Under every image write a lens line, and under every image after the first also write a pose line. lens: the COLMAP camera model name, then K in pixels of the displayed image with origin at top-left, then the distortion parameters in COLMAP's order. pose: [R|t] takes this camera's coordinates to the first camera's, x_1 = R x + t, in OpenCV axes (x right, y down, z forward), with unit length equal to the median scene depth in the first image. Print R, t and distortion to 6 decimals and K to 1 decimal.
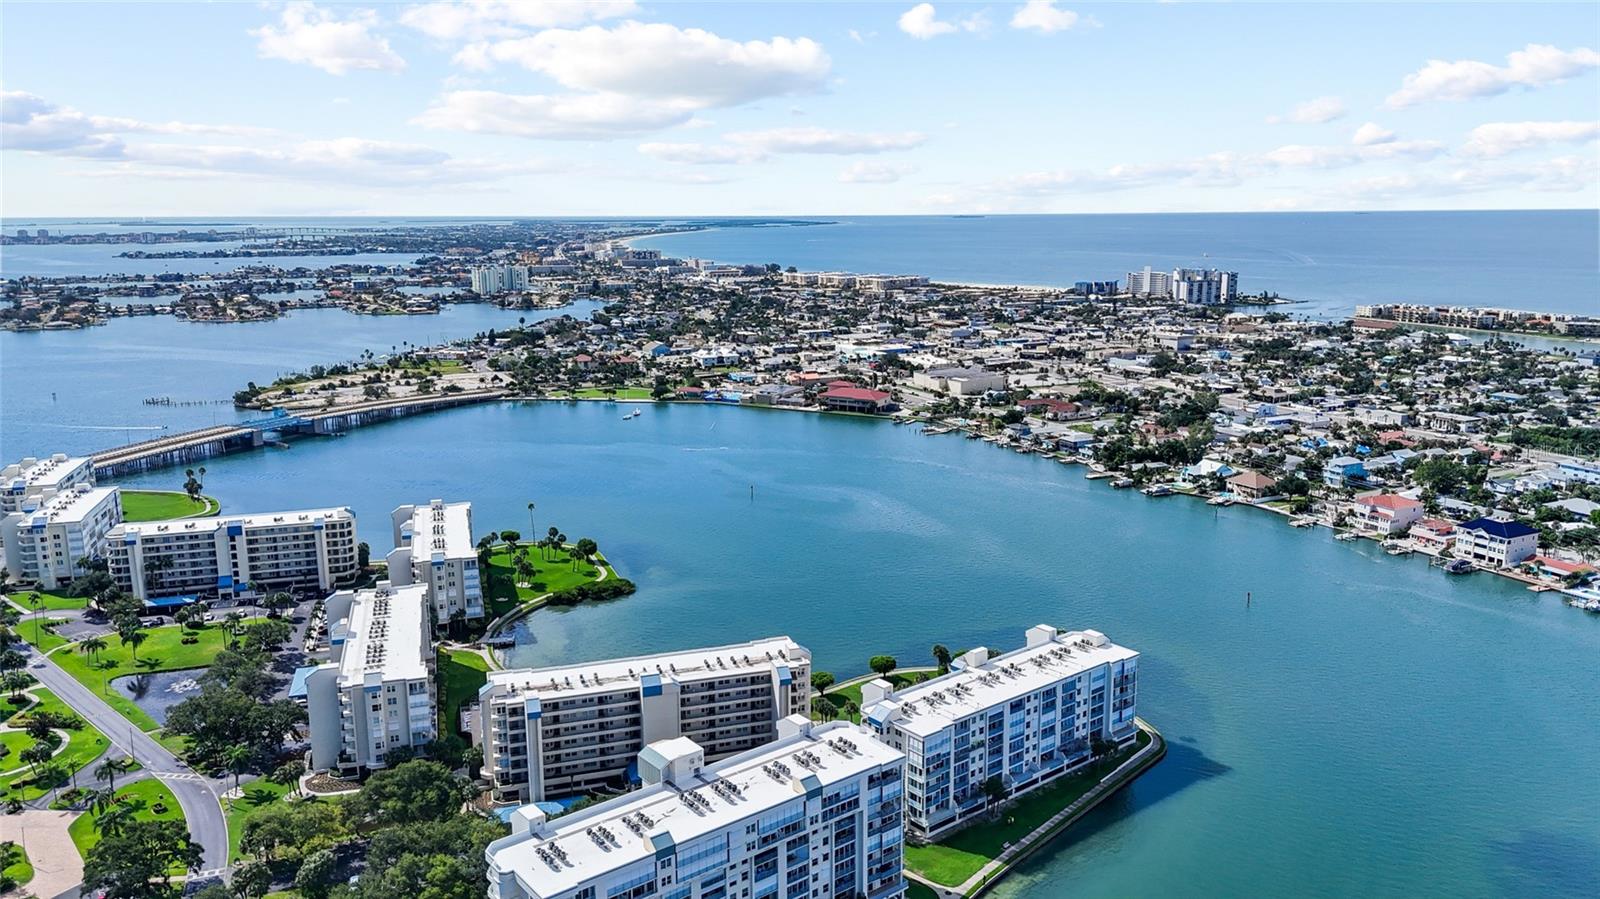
lens RADIAL K [[1173.7, 0, 800.0], [0, 1173.7, 449.5], [0, 0, 1]] dist [0.003297, 0.001229]
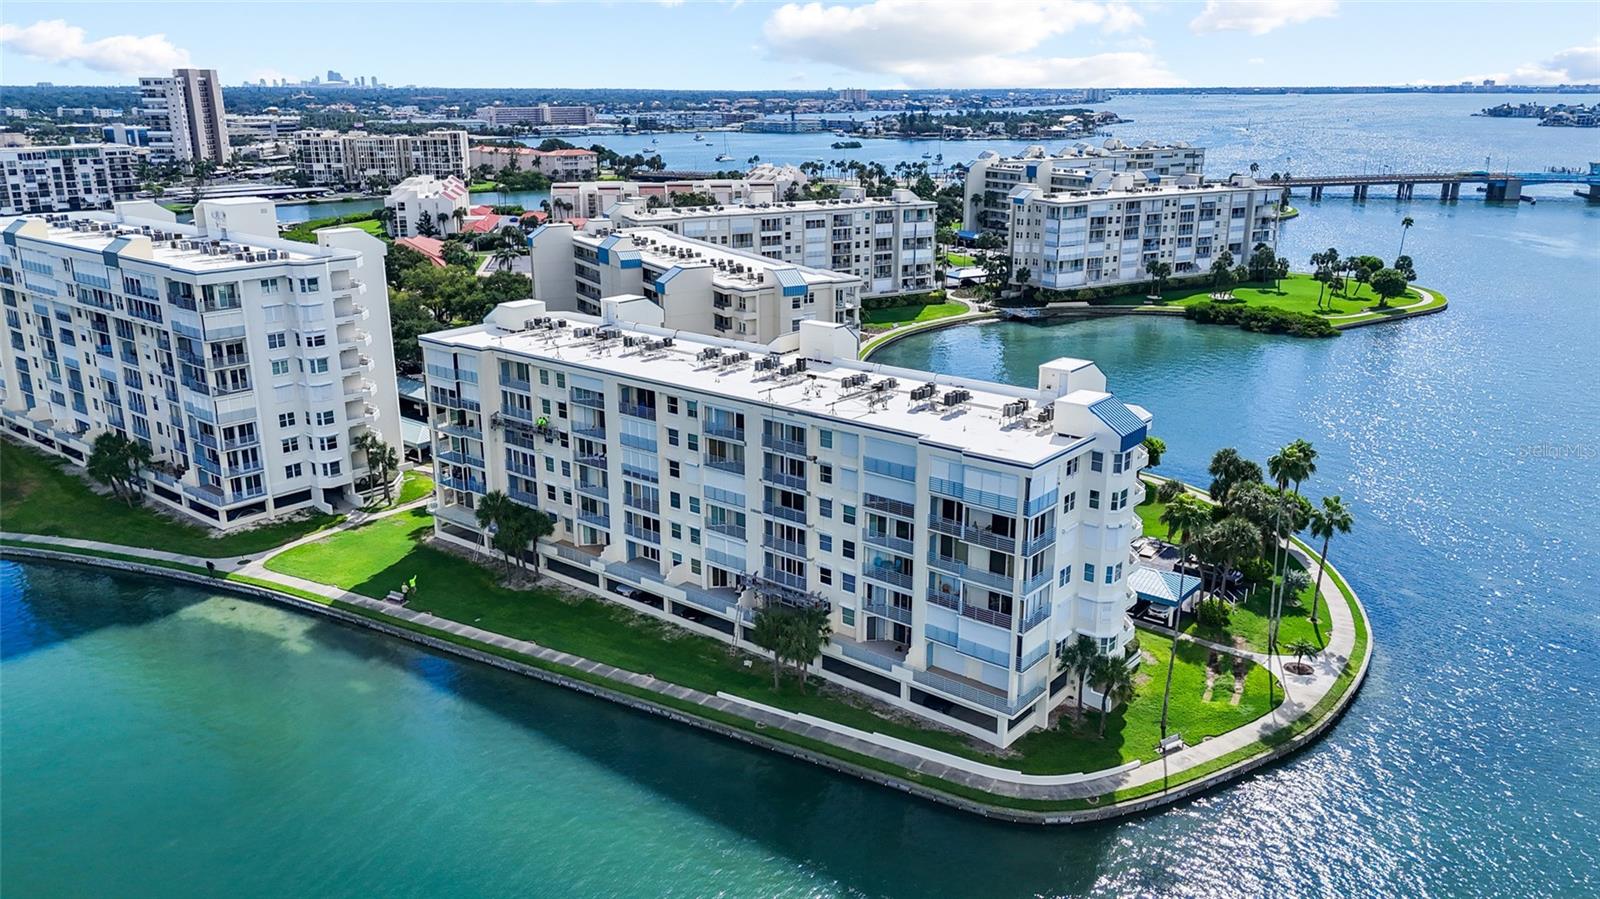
lens RADIAL K [[1173.7, 0, 800.0], [0, 1173.7, 449.5], [0, 0, 1]] dist [0.003297, 0.001229]
pose [[0.231204, 0.287517, -0.929451, 0.594794], [-0.192908, 0.949915, 0.245861, 0.119479], [0.953589, 0.122455, 0.275088, 0.939884]]
